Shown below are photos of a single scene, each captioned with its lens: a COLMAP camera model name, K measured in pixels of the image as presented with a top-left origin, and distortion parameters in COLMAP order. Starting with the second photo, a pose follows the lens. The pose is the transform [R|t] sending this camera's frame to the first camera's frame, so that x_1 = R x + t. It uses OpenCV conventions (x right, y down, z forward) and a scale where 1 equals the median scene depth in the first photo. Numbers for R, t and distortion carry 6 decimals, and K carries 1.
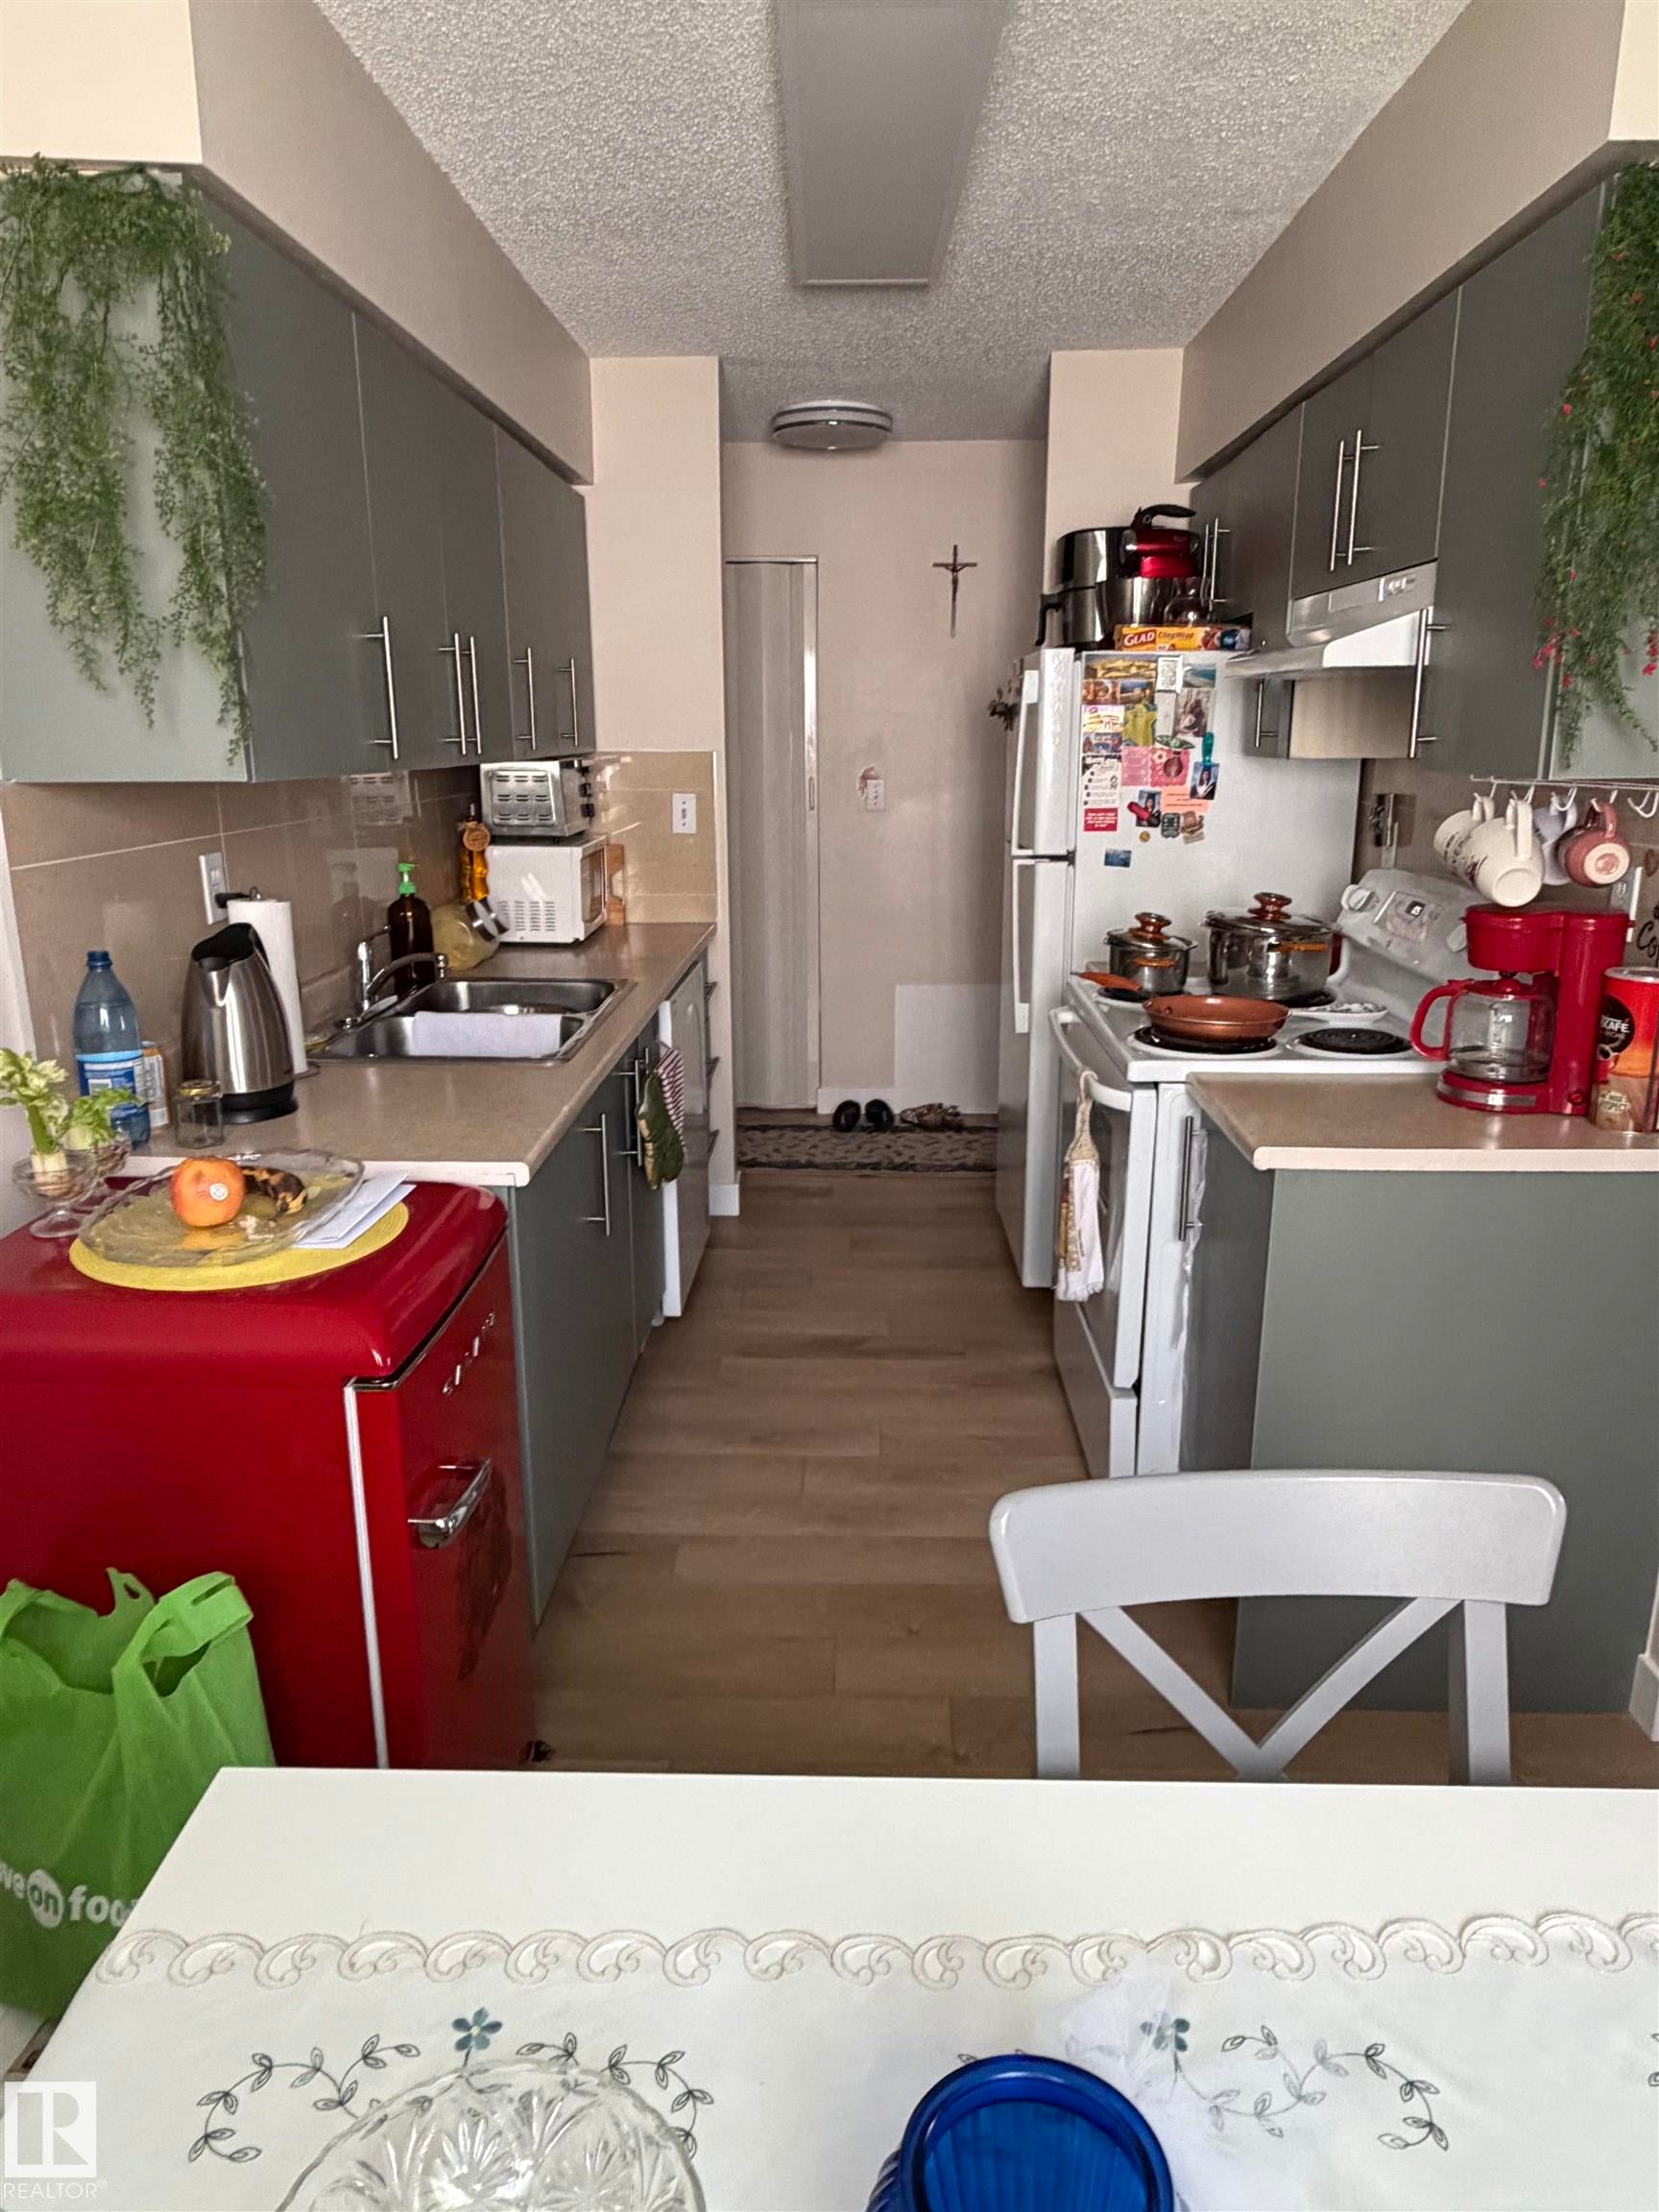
lens RADIAL K [[1429.7, 0, 817.9], [0, 1429.7, 1096.1], [0, 0, 1]] dist [-0.001867, 0.004890]
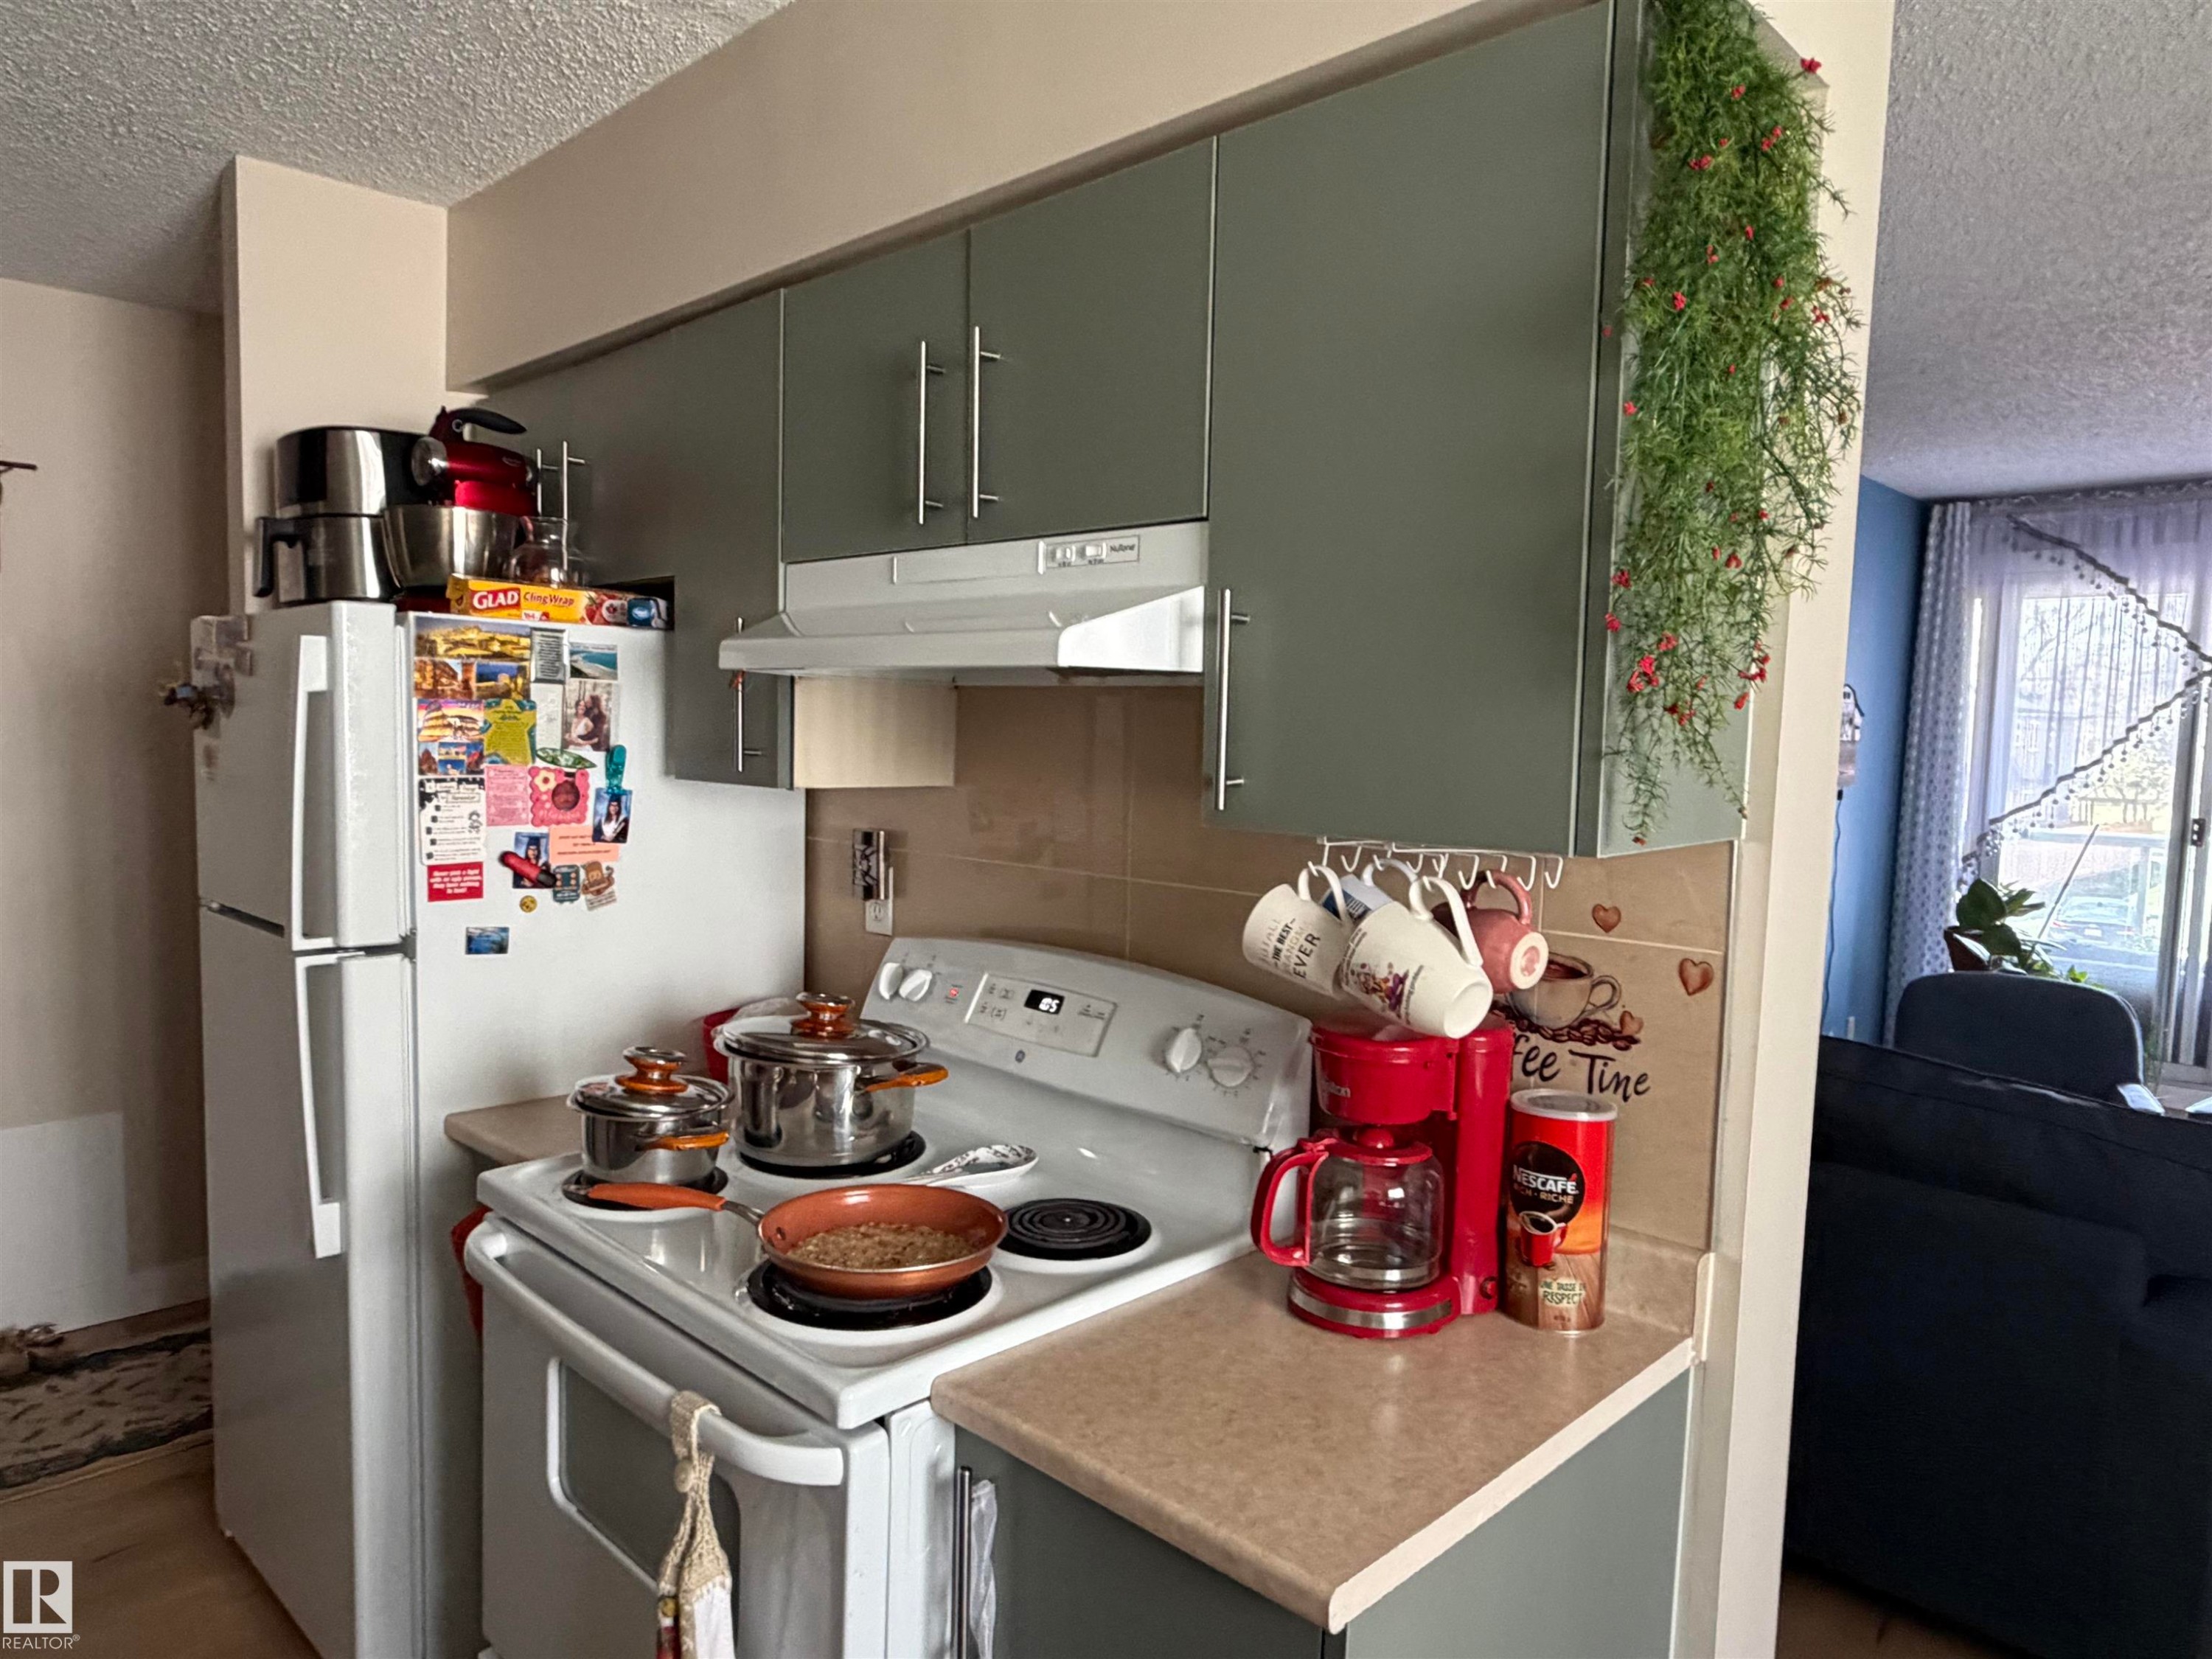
lens RADIAL K [[1429.7, 0, 1091.7], [0, 1429.7, 844.6], [0, 0, 1]] dist [-0.001867, 0.004890]
pose [[0.680302, -0.038017, 0.731945, -0.063438], [0.156209, 0.983229, -0.094119, -0.109587], [-0.716092, 0.178366, 0.674832, 0.393702]]
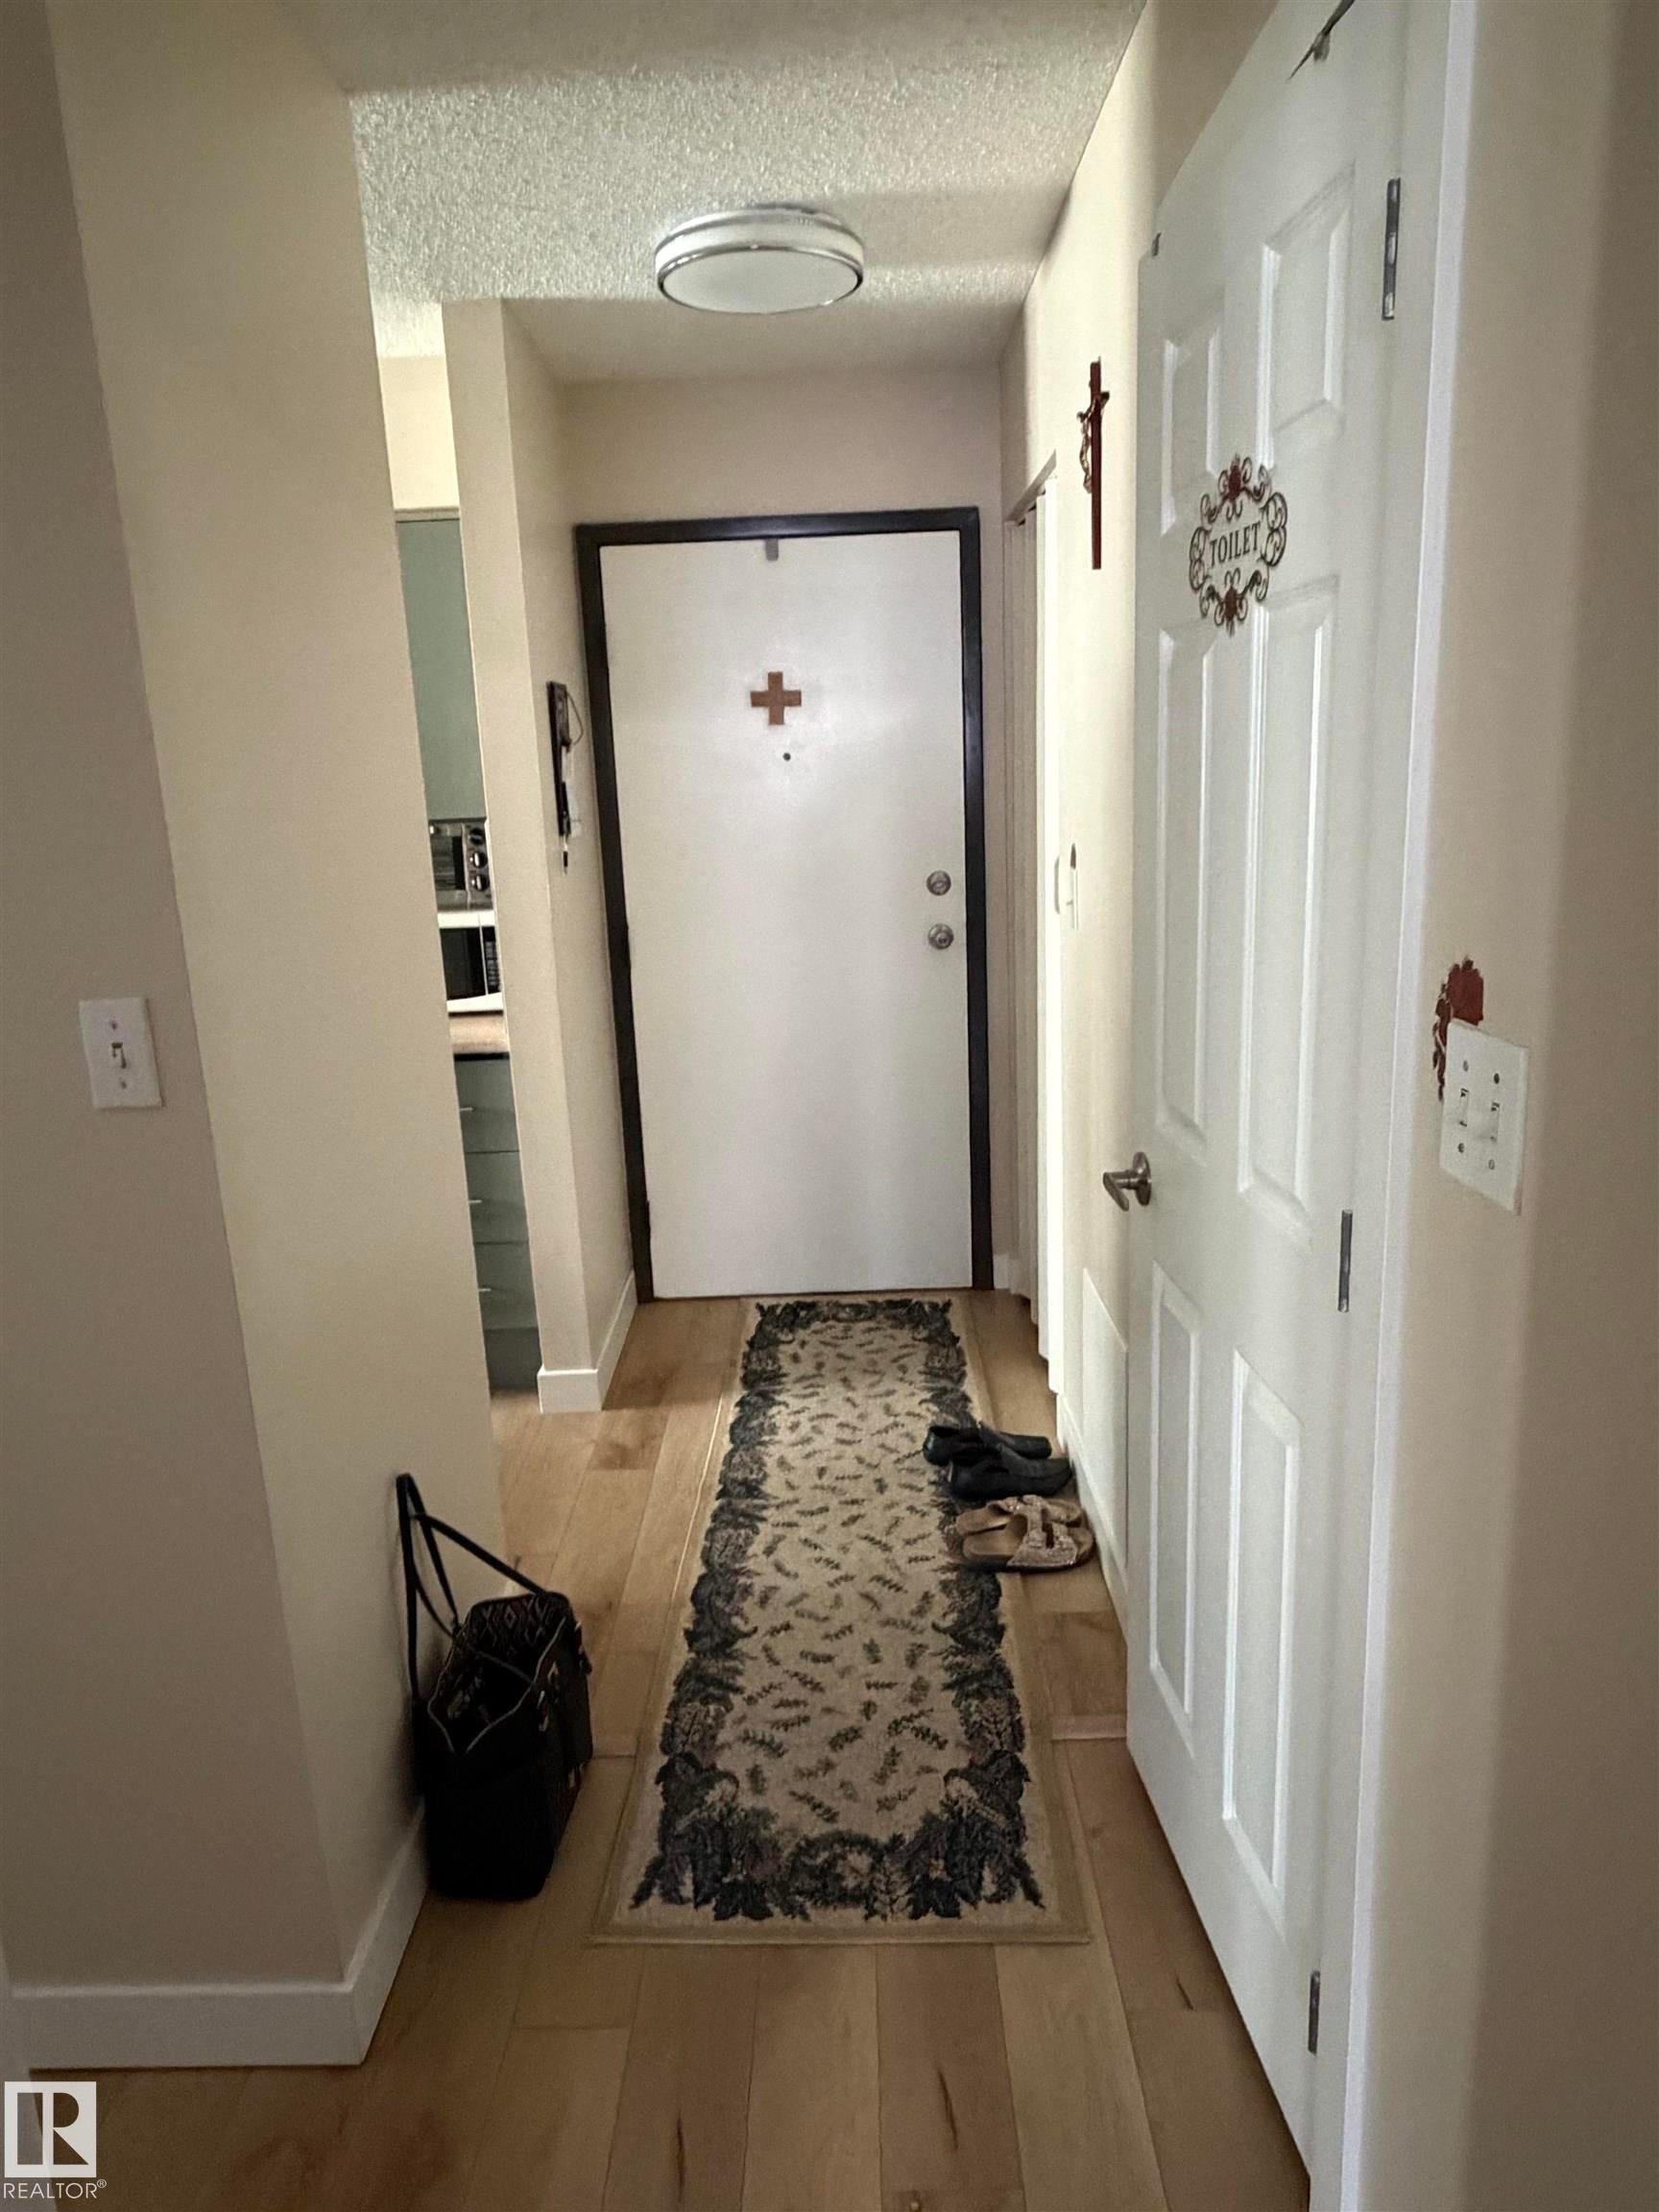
lens RADIAL K [[1429.7, 0, 817.9], [0, 1429.7, 1096.1], [0, 0, 1]] dist [-0.001867, 0.004890]
pose [[0.015617, 0.232278, -0.972524, 0.874739], [-0.211144, 0.951475, 0.223860, -0.377716], [0.977330, 0.201846, 0.063904, 1.399542]]
